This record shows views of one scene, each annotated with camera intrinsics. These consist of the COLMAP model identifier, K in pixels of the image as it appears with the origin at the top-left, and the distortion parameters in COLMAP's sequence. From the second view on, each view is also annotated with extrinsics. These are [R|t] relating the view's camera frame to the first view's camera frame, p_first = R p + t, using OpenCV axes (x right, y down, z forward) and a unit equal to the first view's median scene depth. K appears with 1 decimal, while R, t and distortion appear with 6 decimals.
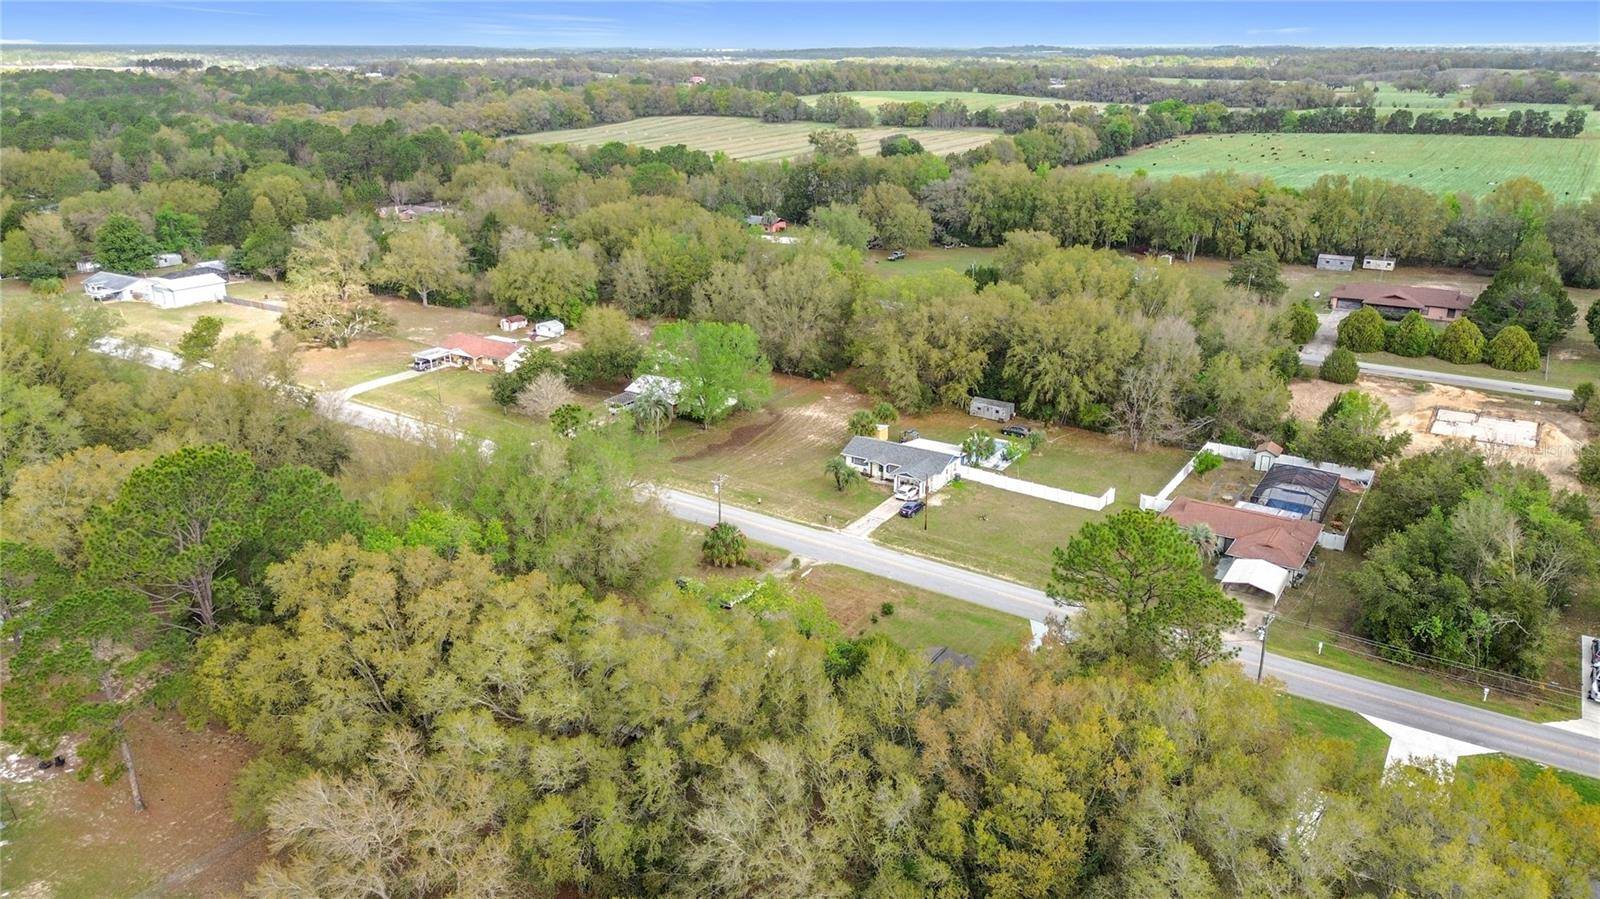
lens RADIAL K [[1154.7, 0, 800.0], [0, 1154.7, 449.5], [0, 0, 1]] dist [0.073259, -0.089454]
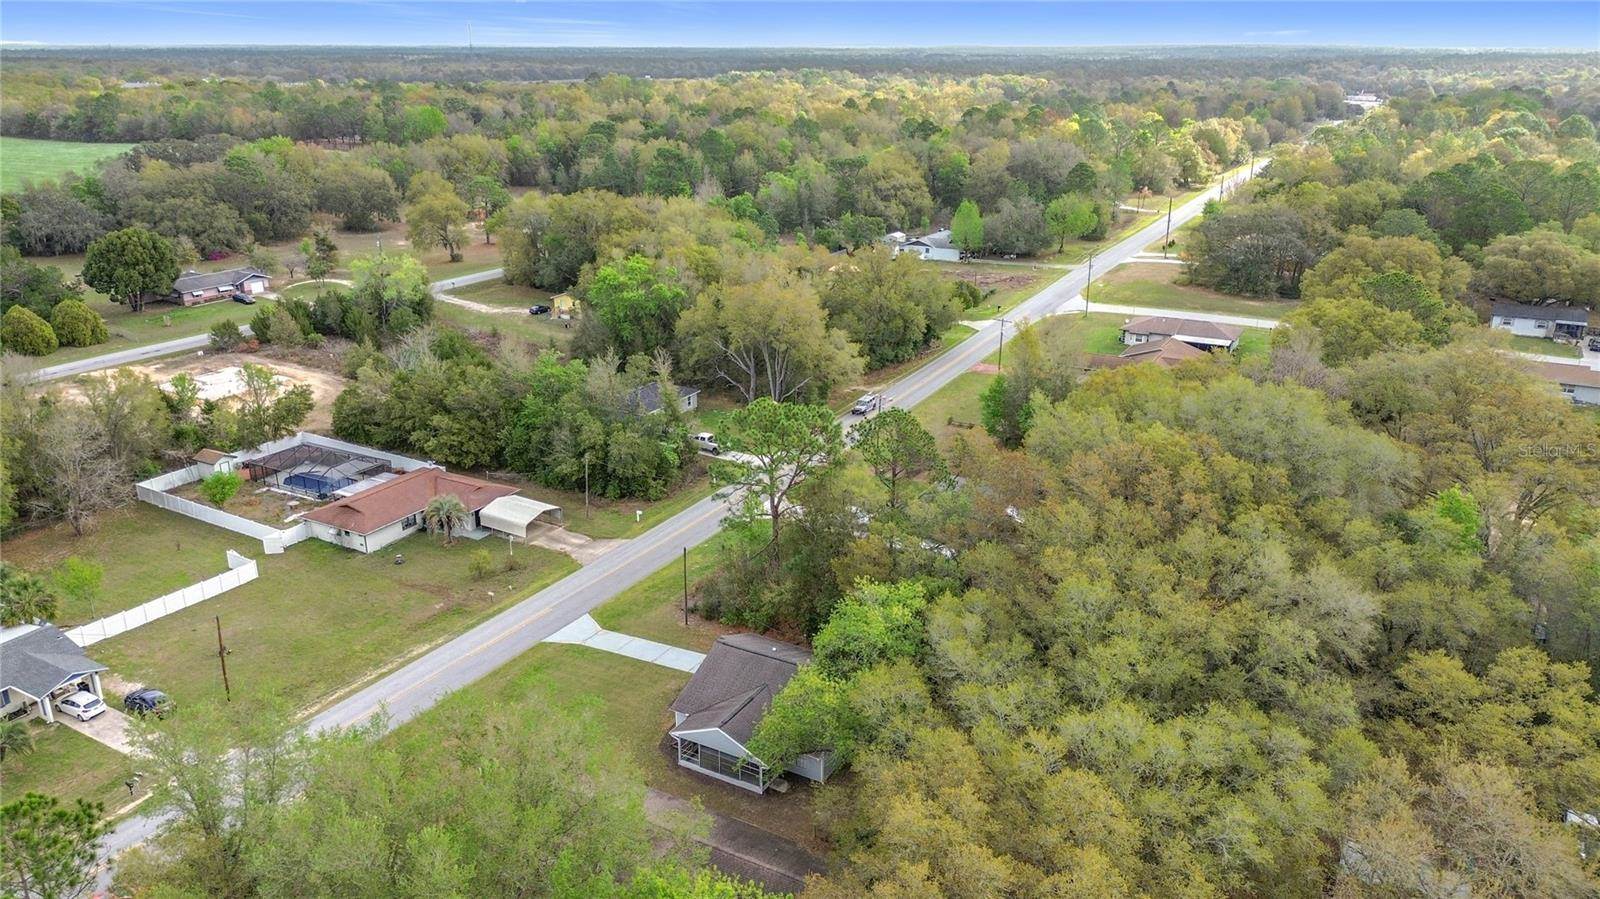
lens RADIAL K [[1140.3, 0, 800.0], [0, 1140.3, 449.5], [0, 0, 1]] dist [0.070759, -0.092986]
pose [[-0.086522, -0.322103, 0.942743, -0.264619], [0.325485, 0.885224, 0.332323, -0.090383], [-0.941580, 0.335602, 0.028249, 0.361445]]
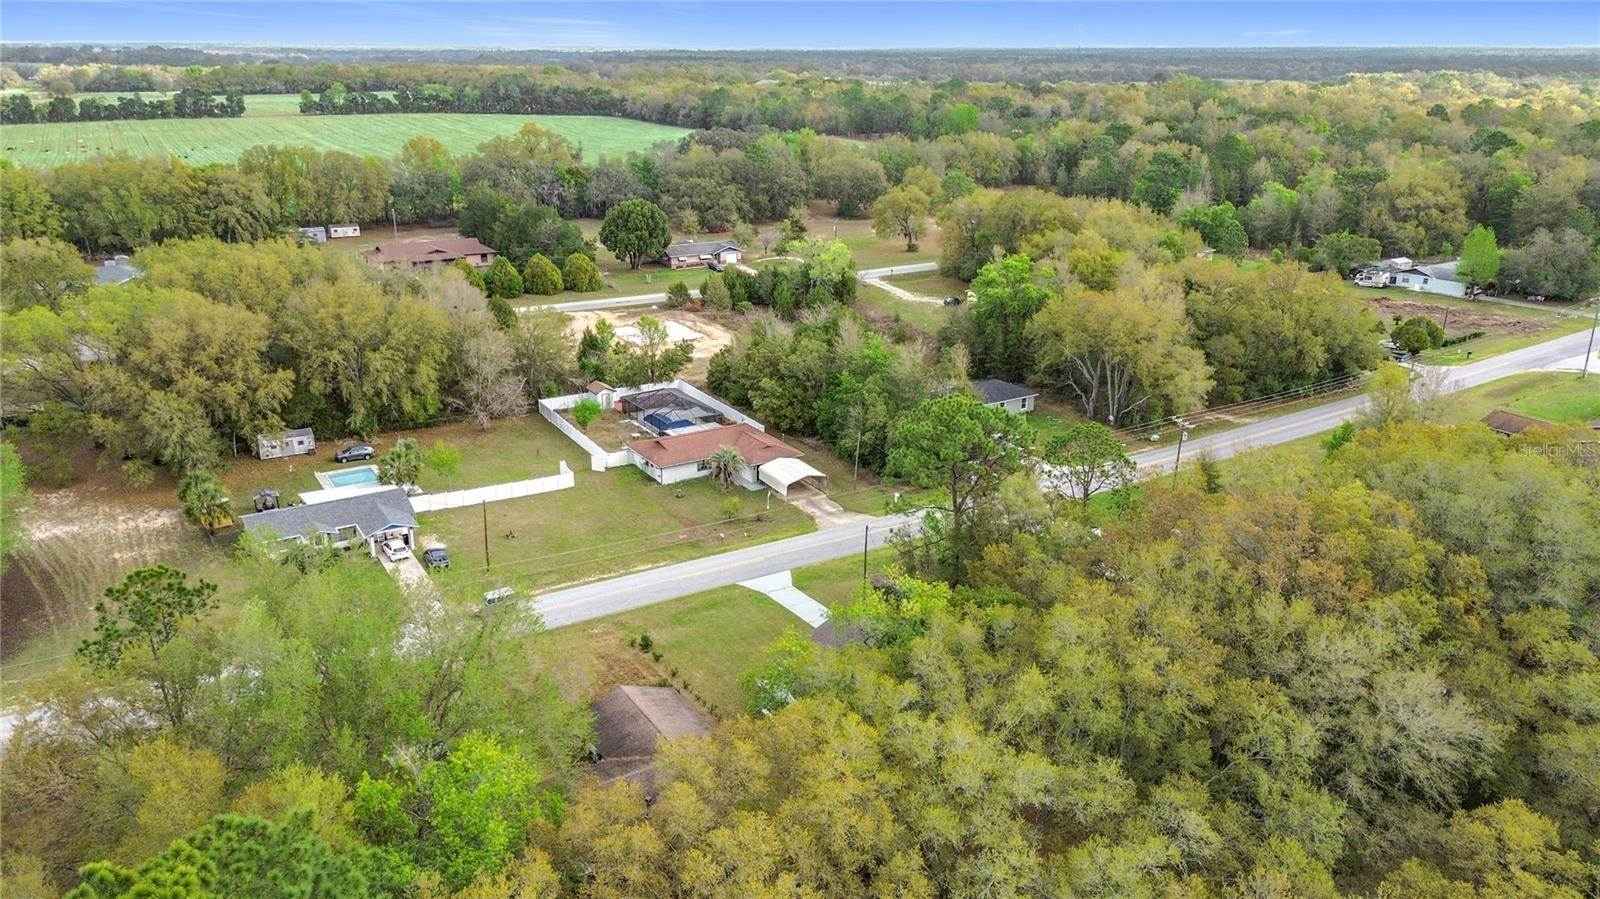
lens RADIAL K [[1154.7, 0, 800.0], [0, 1154.7, 449.5], [0, 0, 1]] dist [0.073259, -0.089454]
pose [[0.405380, -0.290429, 0.866786, -0.263781], [0.291618, 0.939735, 0.178488, -0.049563], [-0.866387, 0.180415, 0.465644, 0.243433]]
